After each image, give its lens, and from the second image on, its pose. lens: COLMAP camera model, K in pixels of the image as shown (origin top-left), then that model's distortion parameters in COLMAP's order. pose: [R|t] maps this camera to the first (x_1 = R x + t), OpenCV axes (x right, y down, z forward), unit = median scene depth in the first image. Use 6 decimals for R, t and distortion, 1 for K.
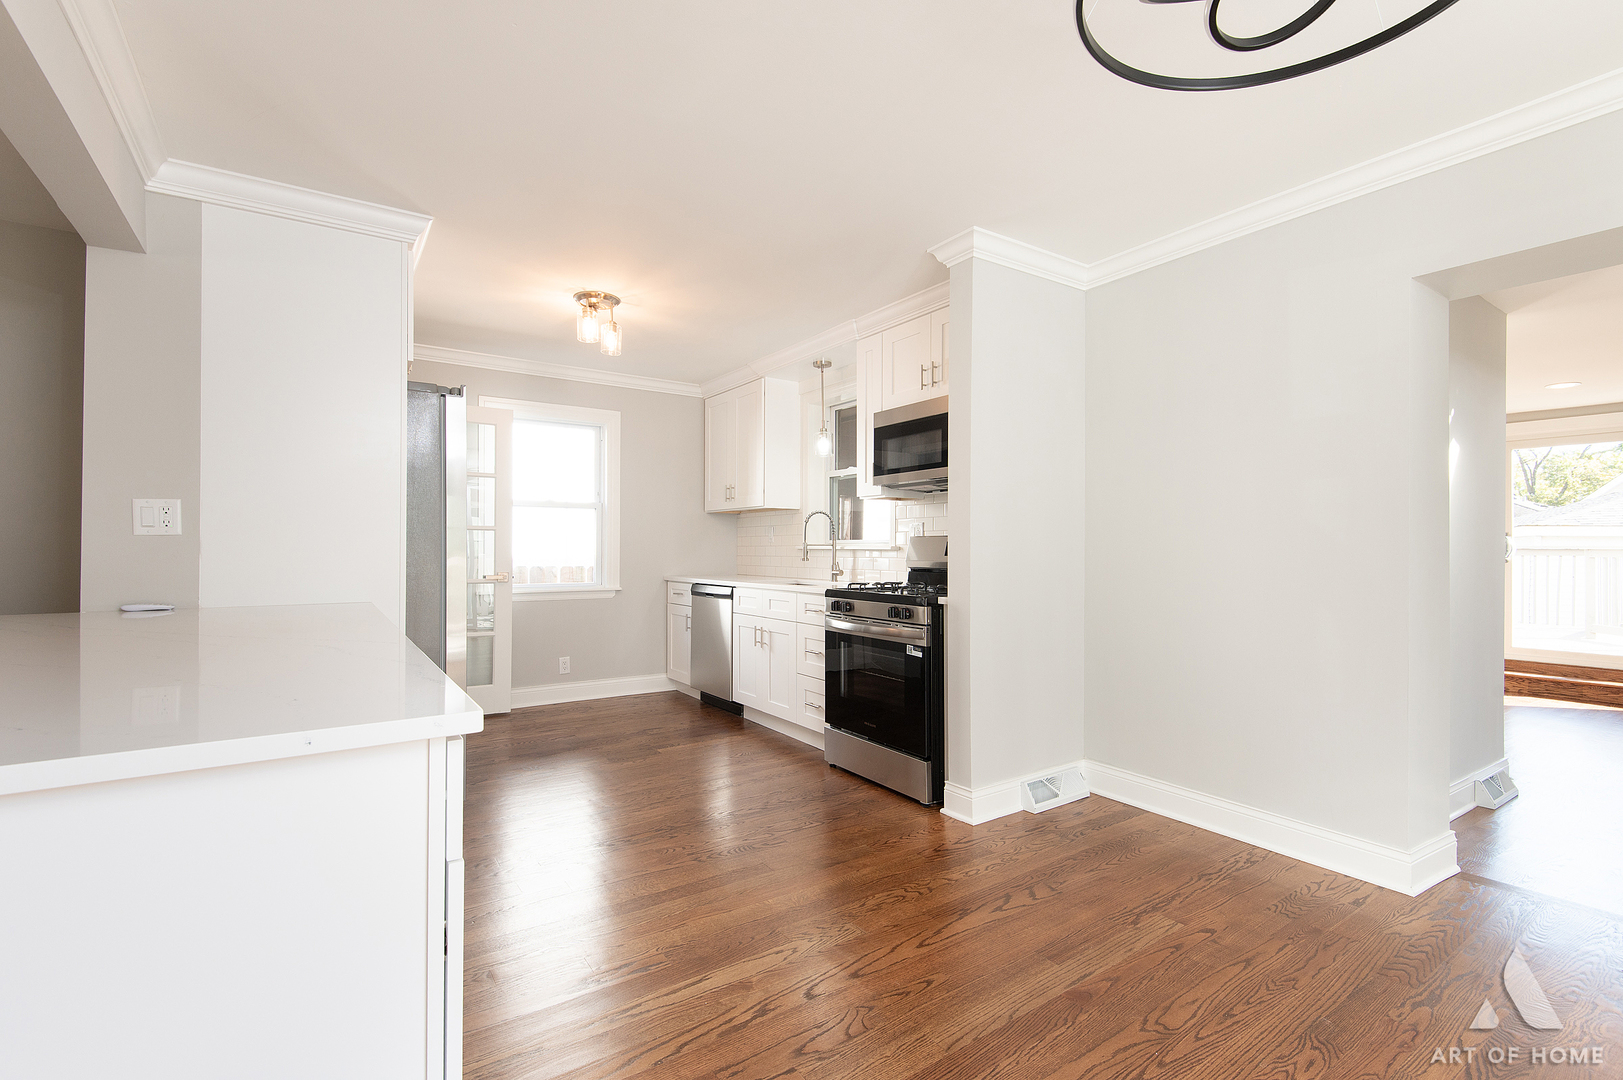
lens RADIAL K [[718.6, 0, 804.7], [0, 718.6, 543.5], [0, 0, 1]] dist [0.011592, -0.000524]
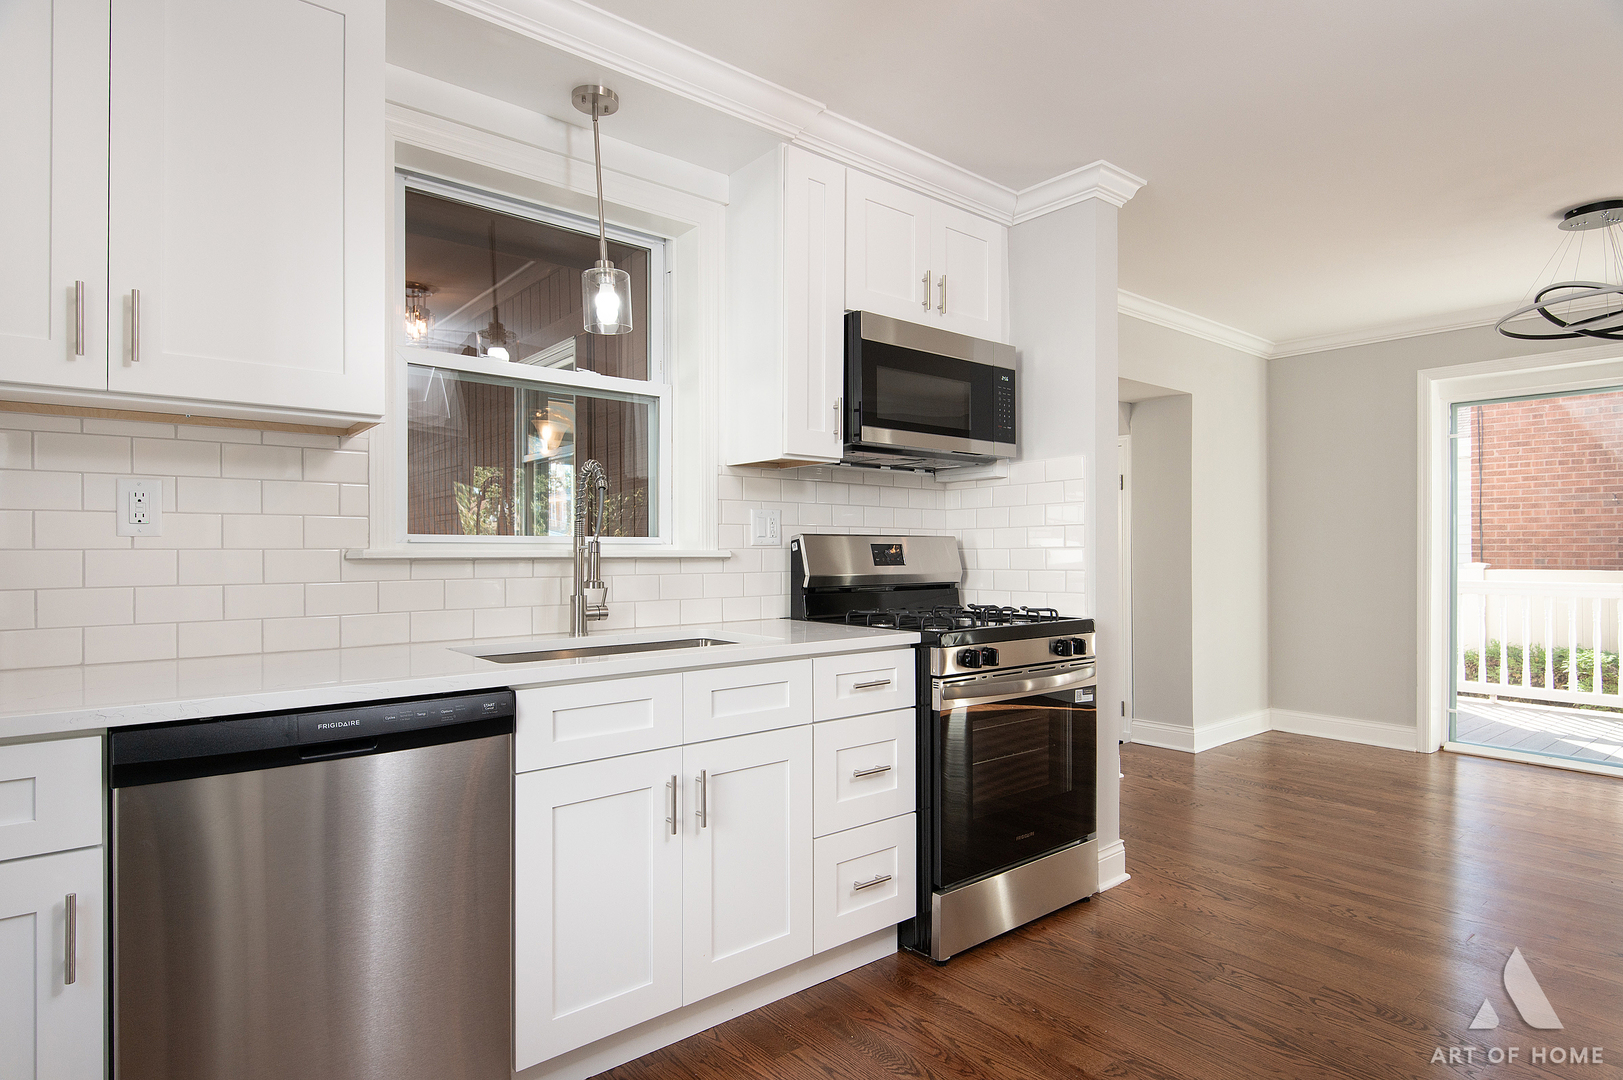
lens RADIAL K [[868.7, 0, 811.5], [0, 868.7, 540.0], [0, 0, 1]] dist [0.012723, 0.000329]
pose [[-0.092214, 0.006880, 0.995715, -0.642515], [-0.007630, 0.999942, -0.007616, 0.000707], [-0.995710, -0.008300, -0.092156, 1.241093]]
